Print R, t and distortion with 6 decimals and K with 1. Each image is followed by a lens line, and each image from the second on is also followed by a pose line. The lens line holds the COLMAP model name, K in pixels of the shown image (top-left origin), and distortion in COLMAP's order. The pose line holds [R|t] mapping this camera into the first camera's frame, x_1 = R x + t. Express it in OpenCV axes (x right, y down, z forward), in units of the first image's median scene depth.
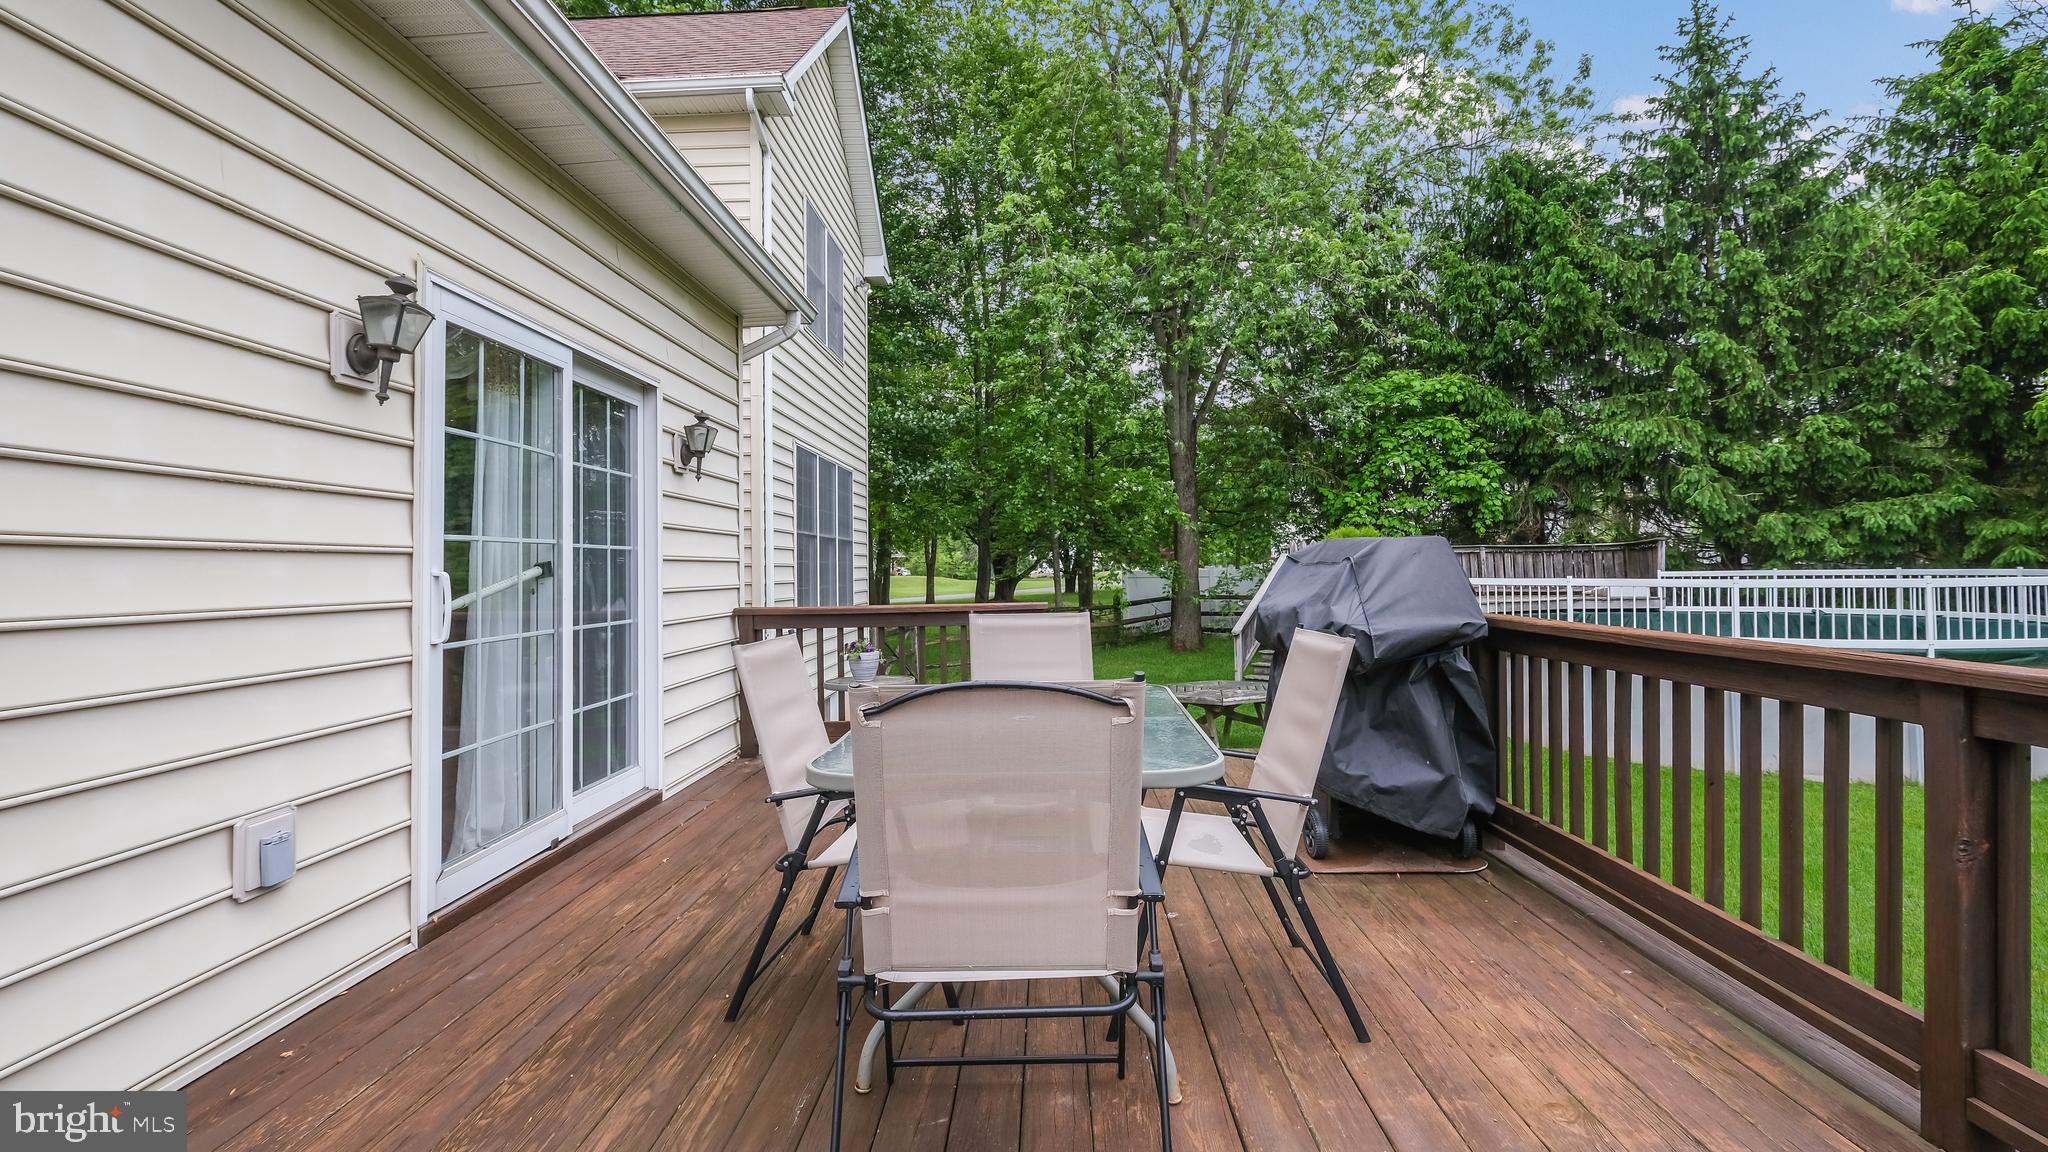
lens RADIAL K [[947.3, 0, 1027.3], [0, 947.3, 527.8], [0, 0, 1]] dist [-0.000801, 0.000219]
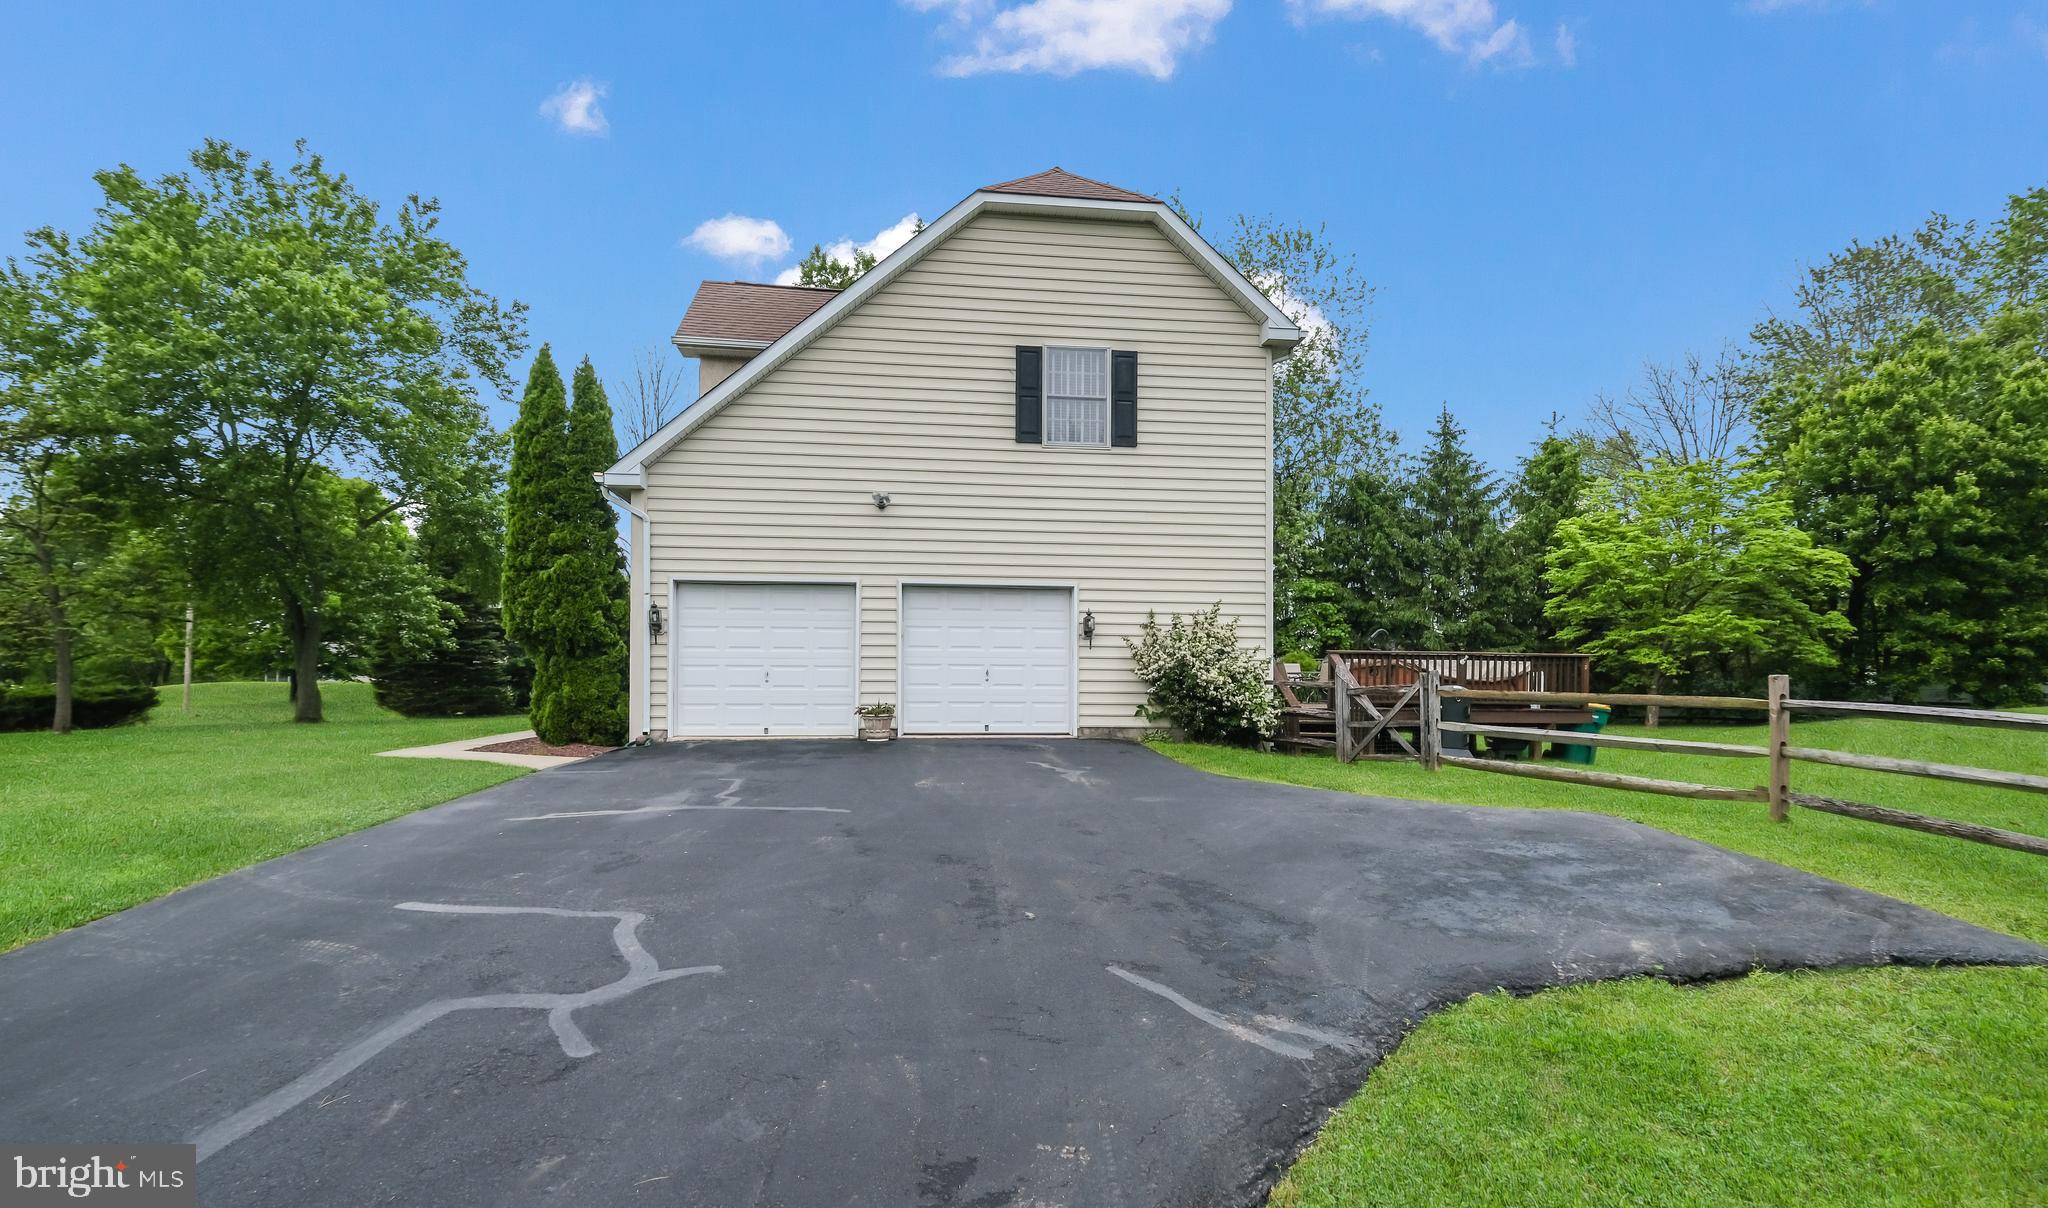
lens RADIAL K [[934.8, 0, 1009.8], [0, 934.8, 682.5], [0, 0, 1]] dist [0.002708, 0.000932]
pose [[0.989927, 0.024180, 0.139499, -0.563698], [-0.028767, 0.999107, 0.030959, 0.017647], [-0.138626, -0.034660, 0.989738, -1.011027]]
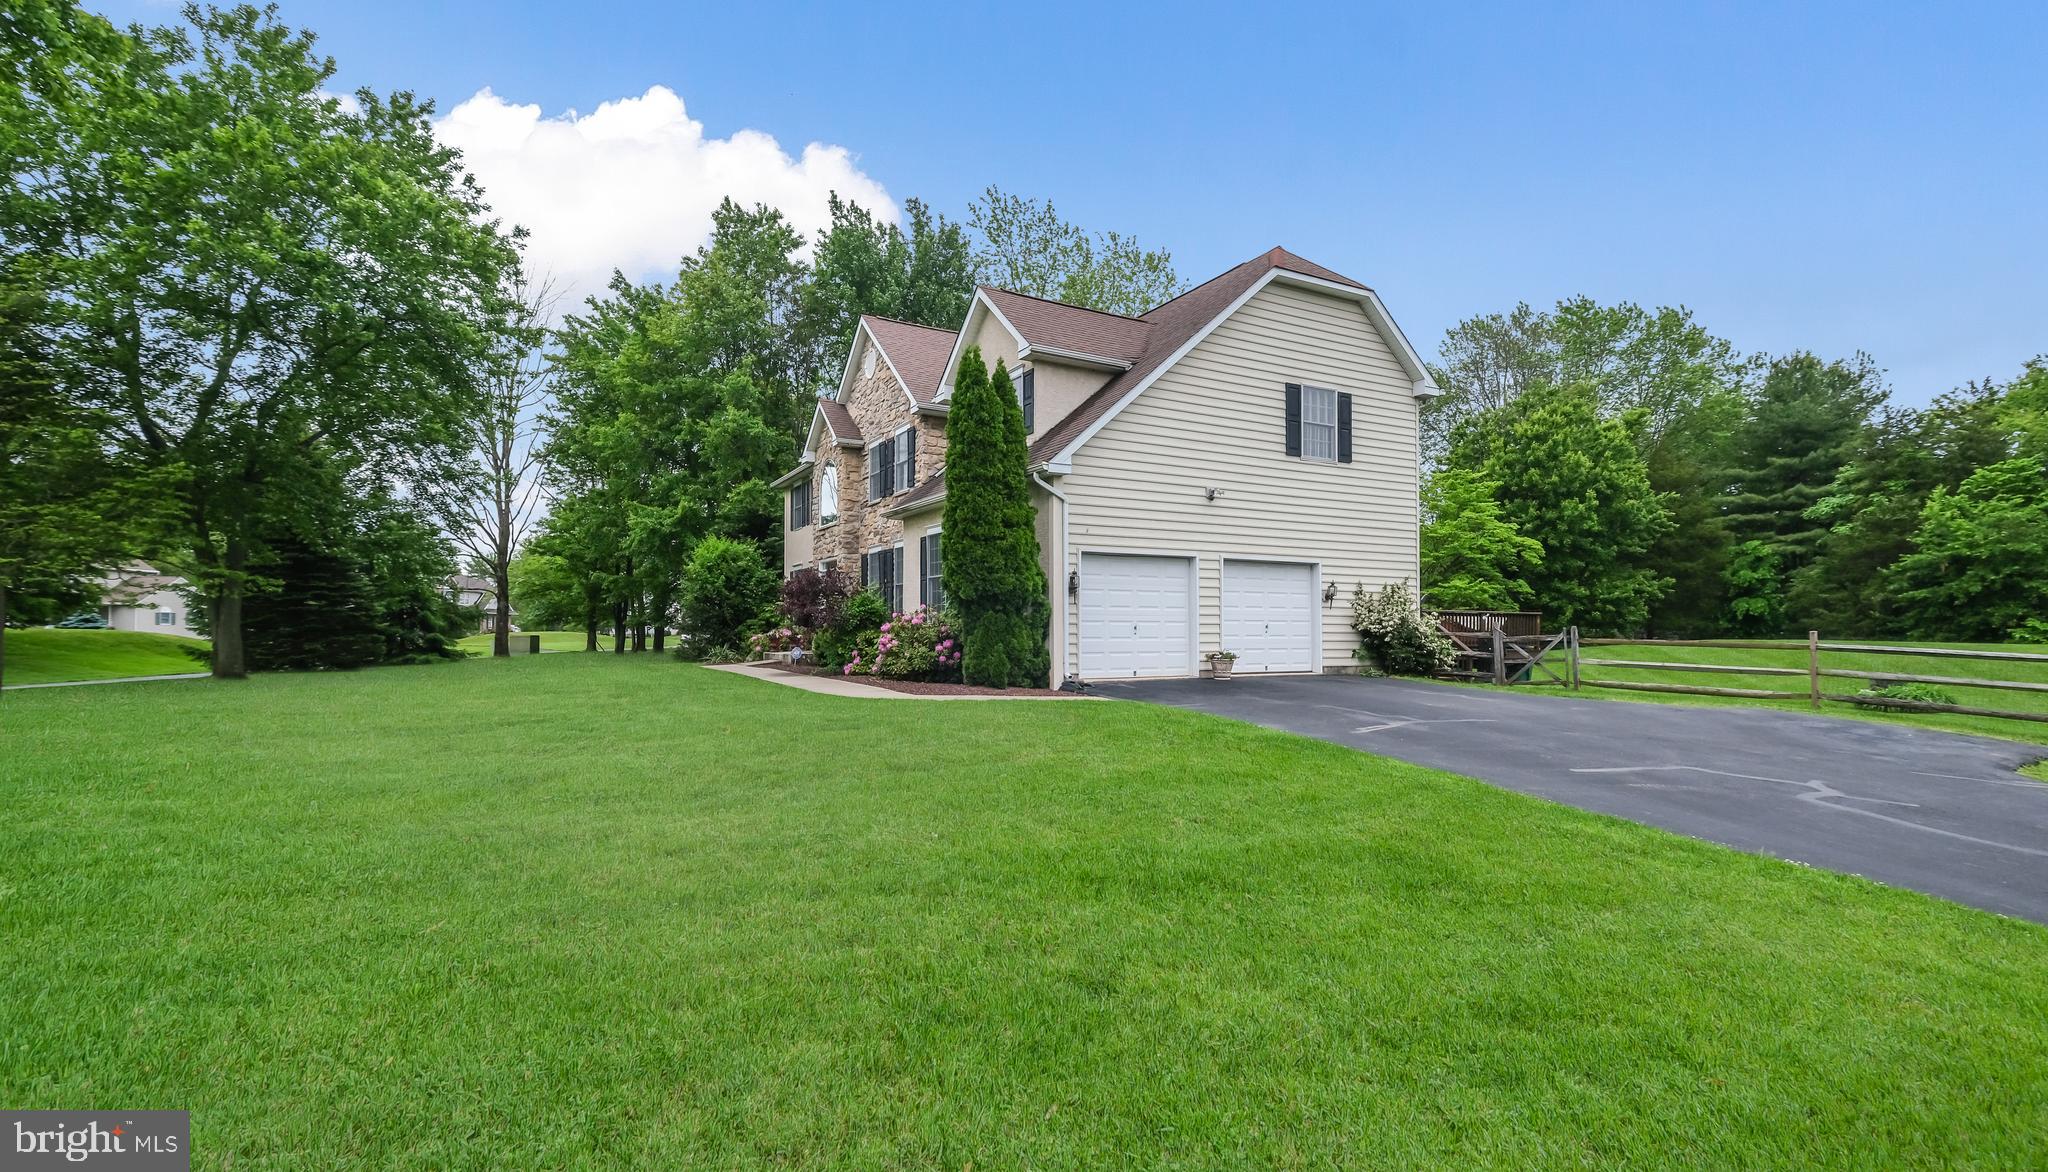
lens RADIAL K [[928.5, 0, 987.2], [0, 928.5, 625.4], [0, 0, 1]] dist [-0.001183, -0.000234]
pose [[0.868935, 0.022448, 0.494417, -1.253841], [-0.036945, 0.999126, 0.019568, 0.024139], [-0.493545, -0.035269, 0.869005, -0.976257]]
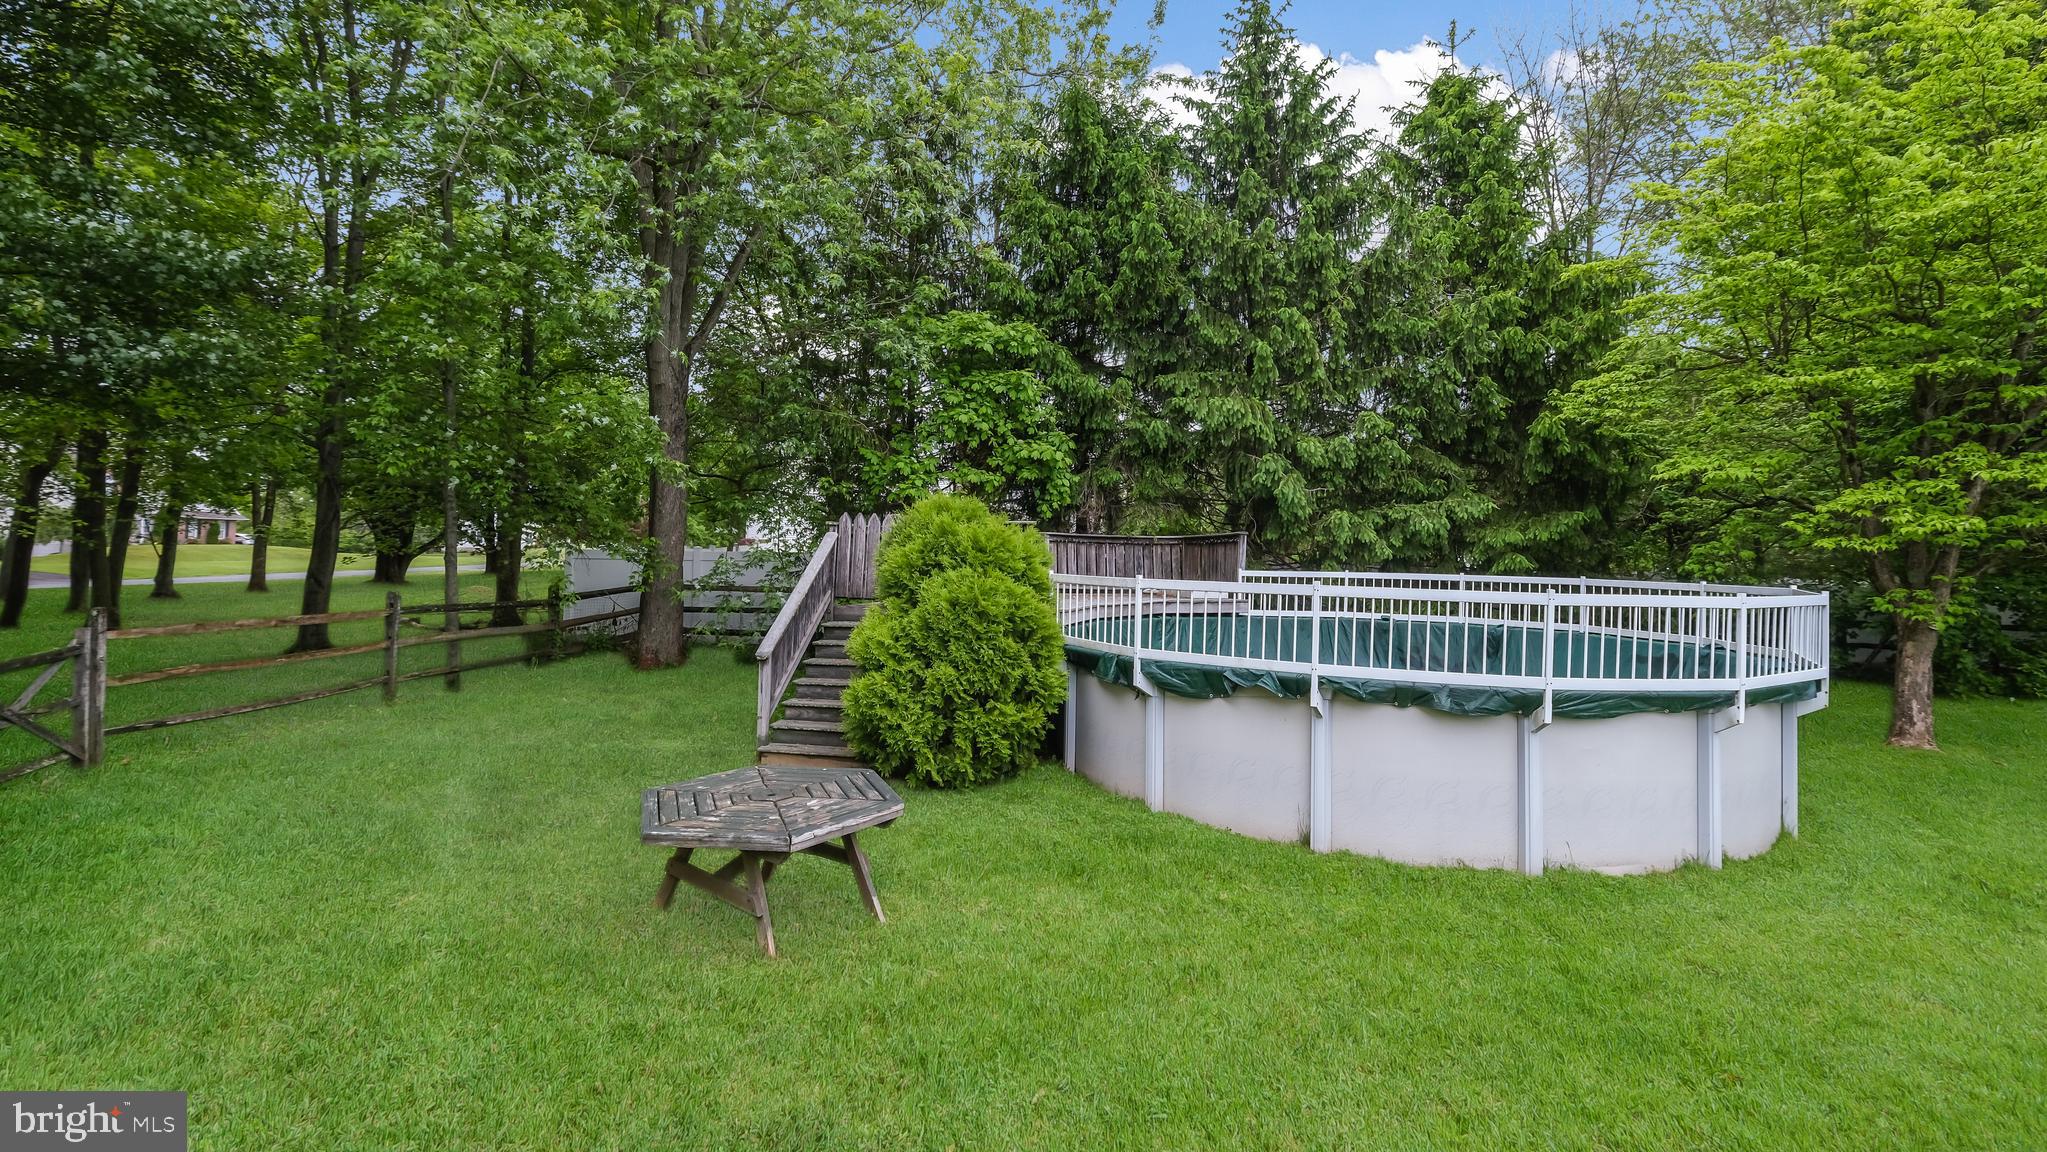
lens RADIAL K [[926.7, 0, 1012.9], [0, 926.7, 514.1], [0, 0, 1]] dist [0.000110, 0.000031]
pose [[0.853050, 0.052263, 0.519206, 0.032554], [-0.054226, 0.998463, -0.011411, 0.013318], [-0.519004, -0.018421, 0.854573, 0.324689]]
